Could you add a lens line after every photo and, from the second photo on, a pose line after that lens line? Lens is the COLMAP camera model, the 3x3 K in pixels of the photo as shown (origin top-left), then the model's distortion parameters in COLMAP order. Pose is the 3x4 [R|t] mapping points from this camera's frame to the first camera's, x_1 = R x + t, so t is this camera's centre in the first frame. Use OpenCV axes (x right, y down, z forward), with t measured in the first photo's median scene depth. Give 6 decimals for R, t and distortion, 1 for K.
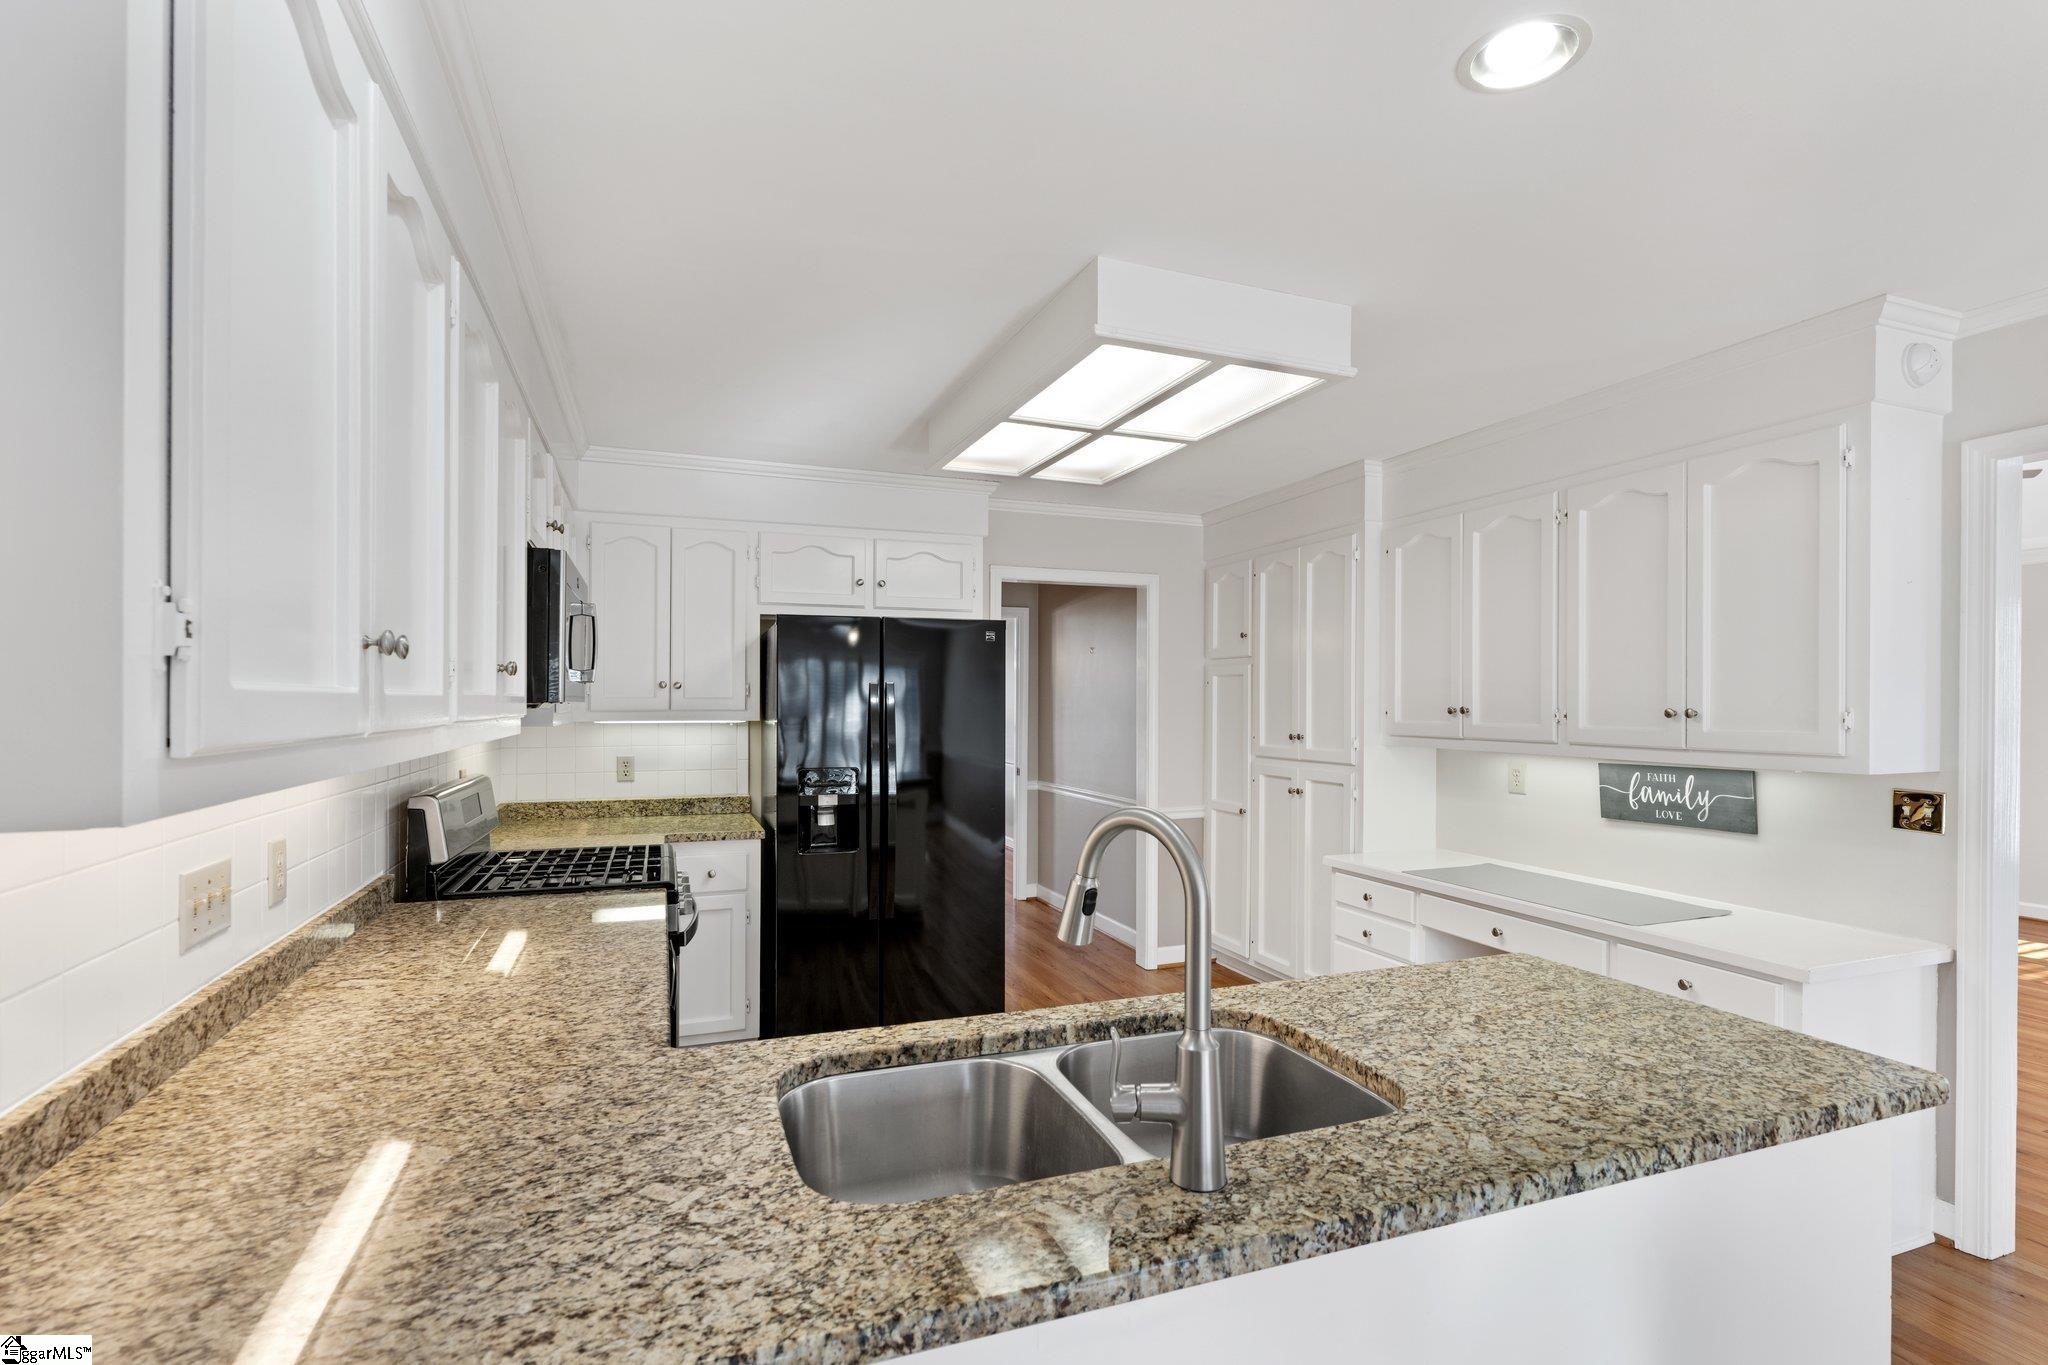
lens RADIAL K [[937.4, 0, 1022.2], [0, 937.4, 690.7], [0, 0, 1]] dist [-0.000672, 0.000734]
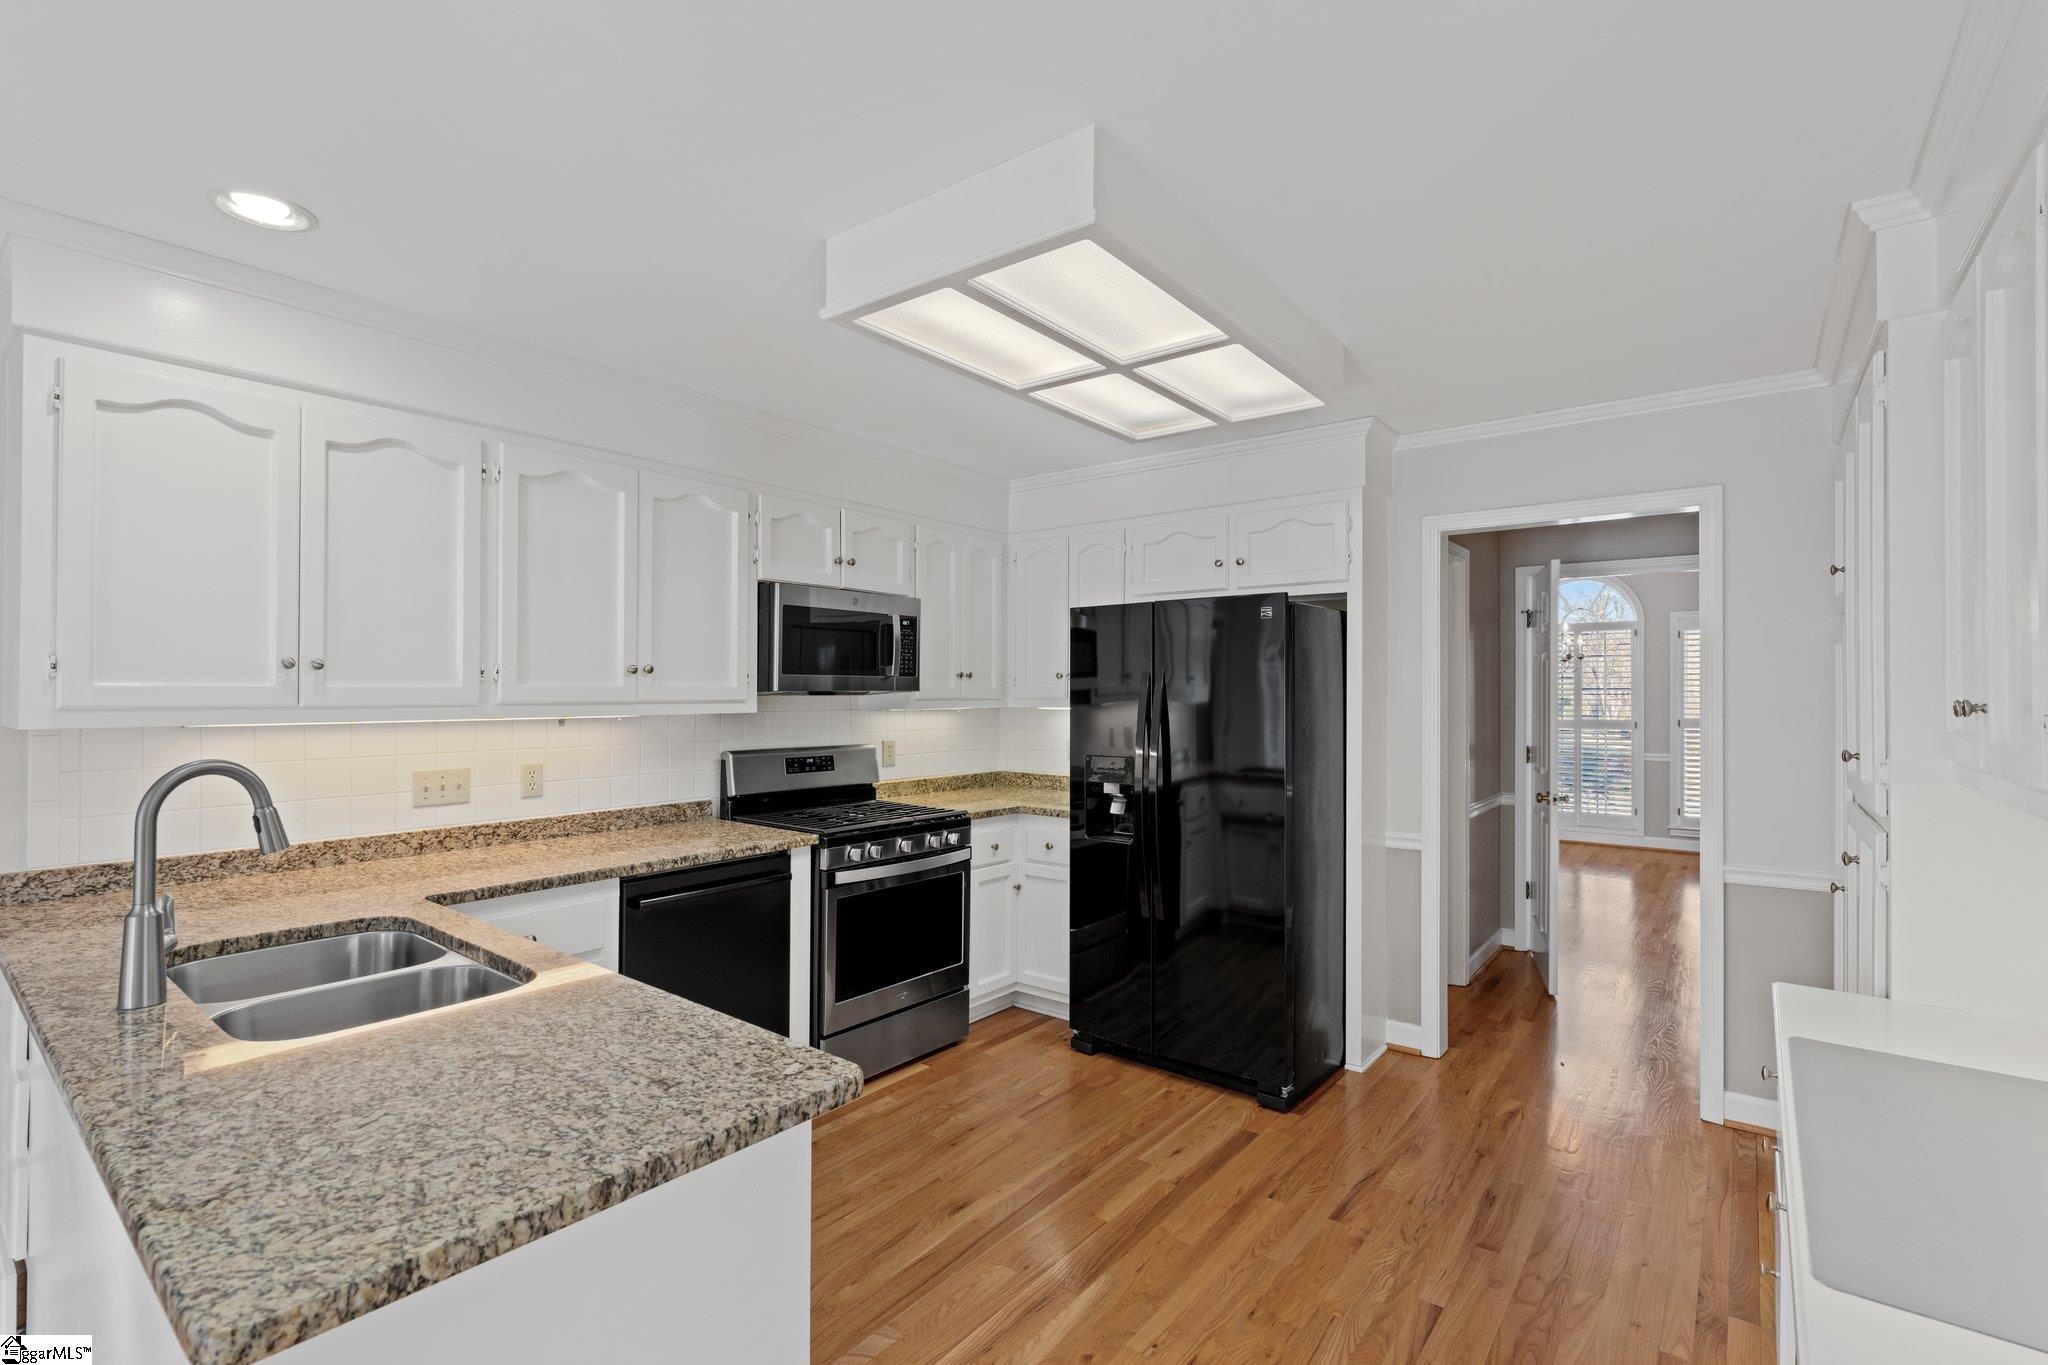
lens RADIAL K [[937.4, 0, 1021.2], [0, 937.4, 687.6], [0, 0, 1]] dist [-0.000672, 0.000734]
pose [[0.507727, -0.005357, -0.861502, 1.294162], [0.012514, 0.999921, 0.001157, 0.011466], [0.861427, -0.011368, 0.507754, 0.846977]]
